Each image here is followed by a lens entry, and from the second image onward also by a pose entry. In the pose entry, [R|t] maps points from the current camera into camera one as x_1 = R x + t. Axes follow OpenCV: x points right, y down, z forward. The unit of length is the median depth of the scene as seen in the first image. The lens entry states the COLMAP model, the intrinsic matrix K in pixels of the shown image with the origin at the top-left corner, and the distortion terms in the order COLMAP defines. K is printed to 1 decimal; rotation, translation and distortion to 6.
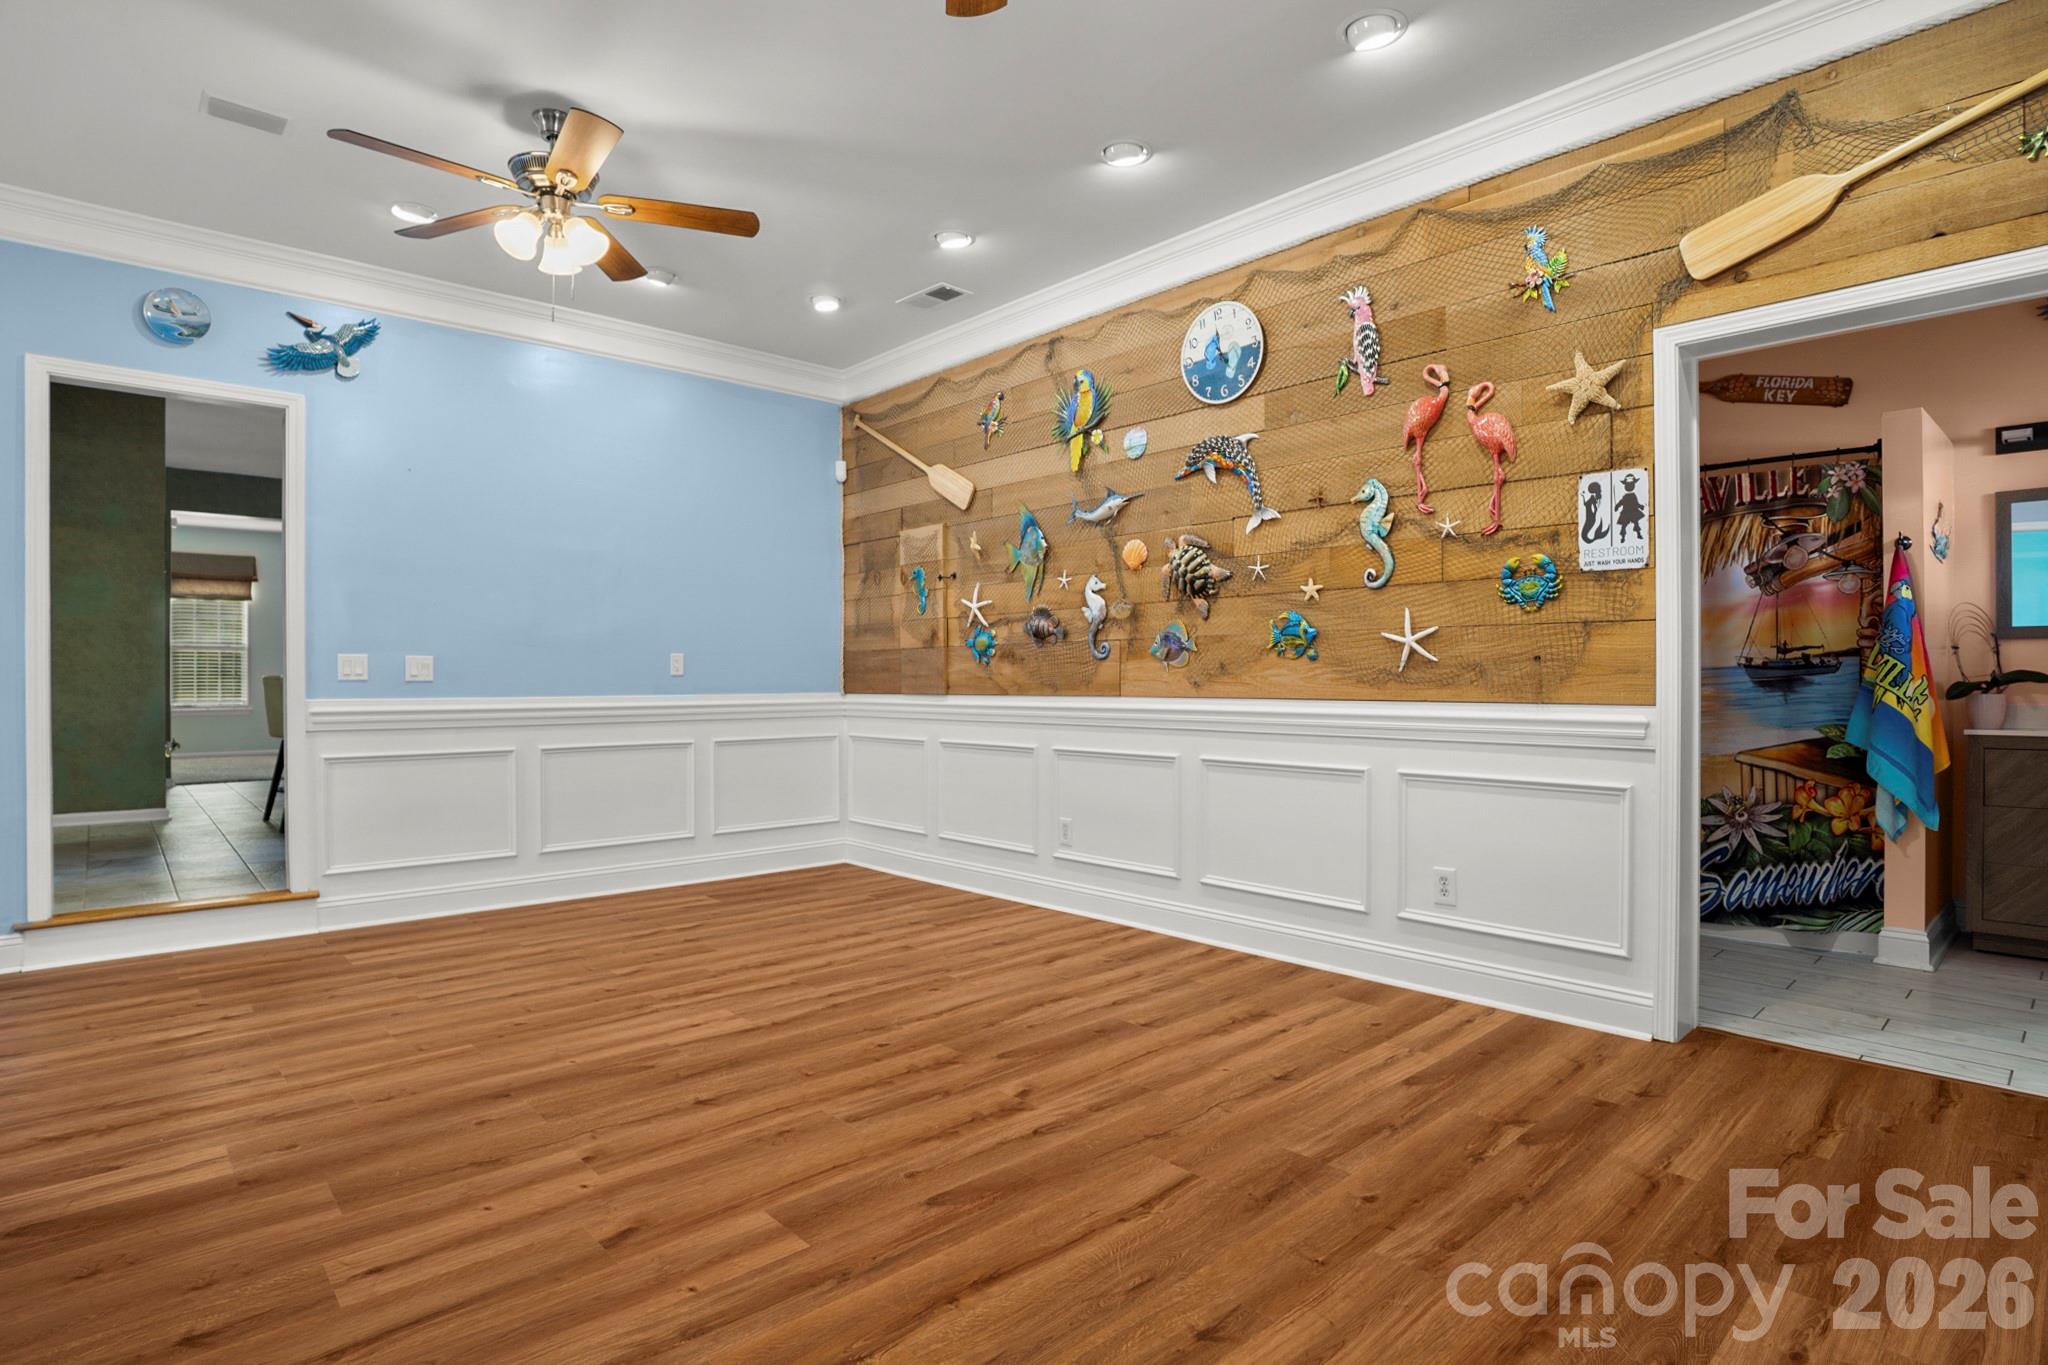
lens RADIAL K [[1054.2, 0, 1025.5], [0, 1054.2, 681.8], [0, 0, 1]] dist [-0.002572, -0.000270]
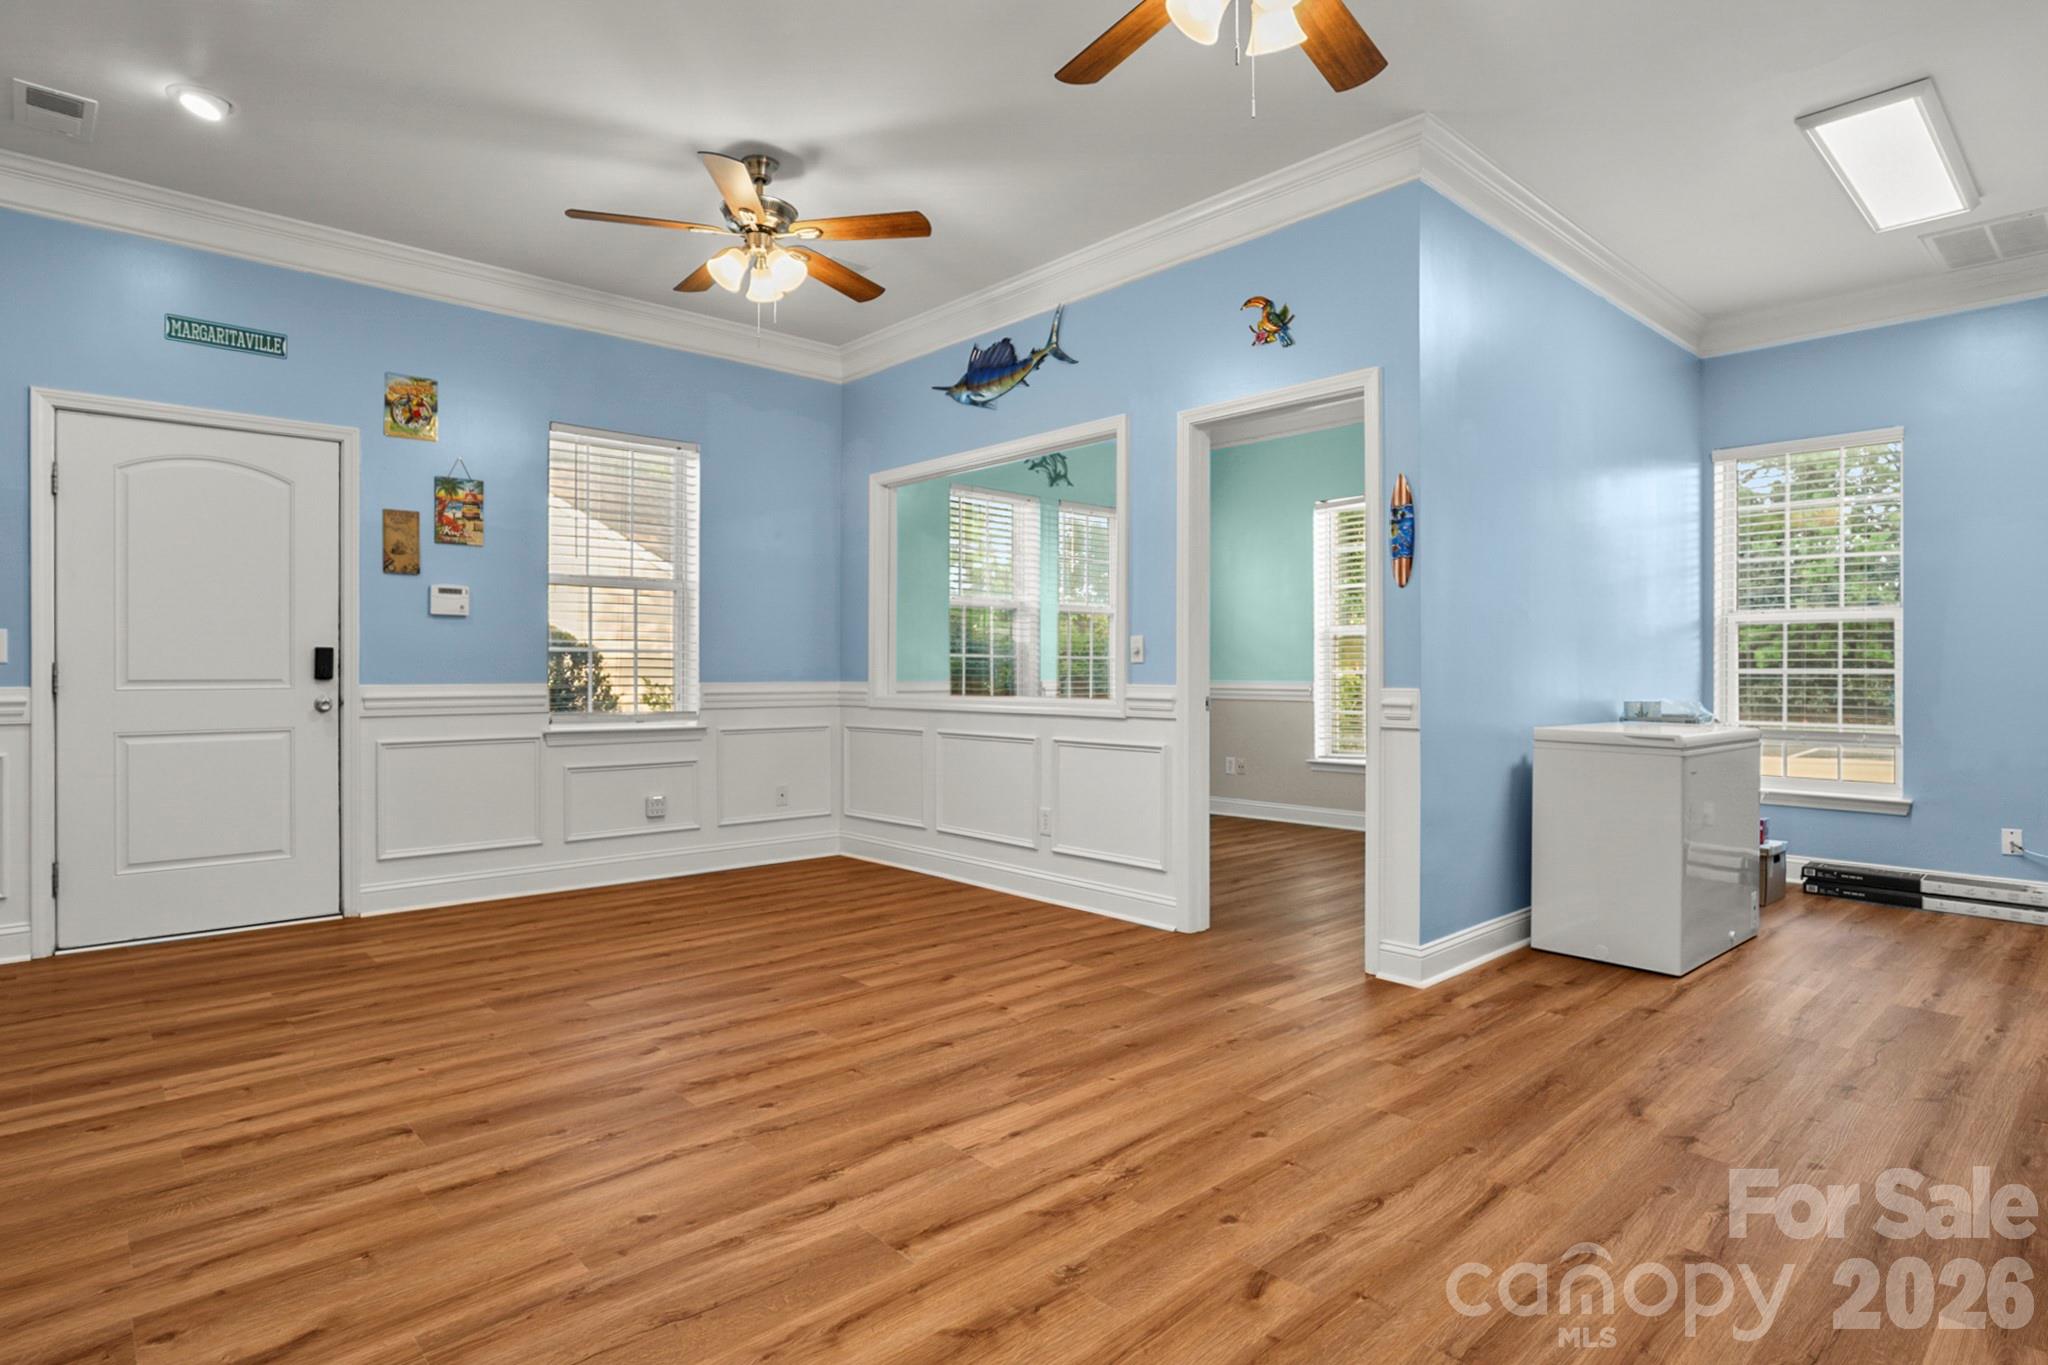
lens RADIAL K [[1054.2, 0, 1026.1], [0, 1054.2, 669.9], [0, 0, 1]] dist [-0.002572, -0.000270]
pose [[-0.999987, 0.004286, -0.002830, -0.359620], [0.004289, 0.999990, -0.001172, 0.005391], [0.002825, -0.001184, -0.999995, 1.945915]]
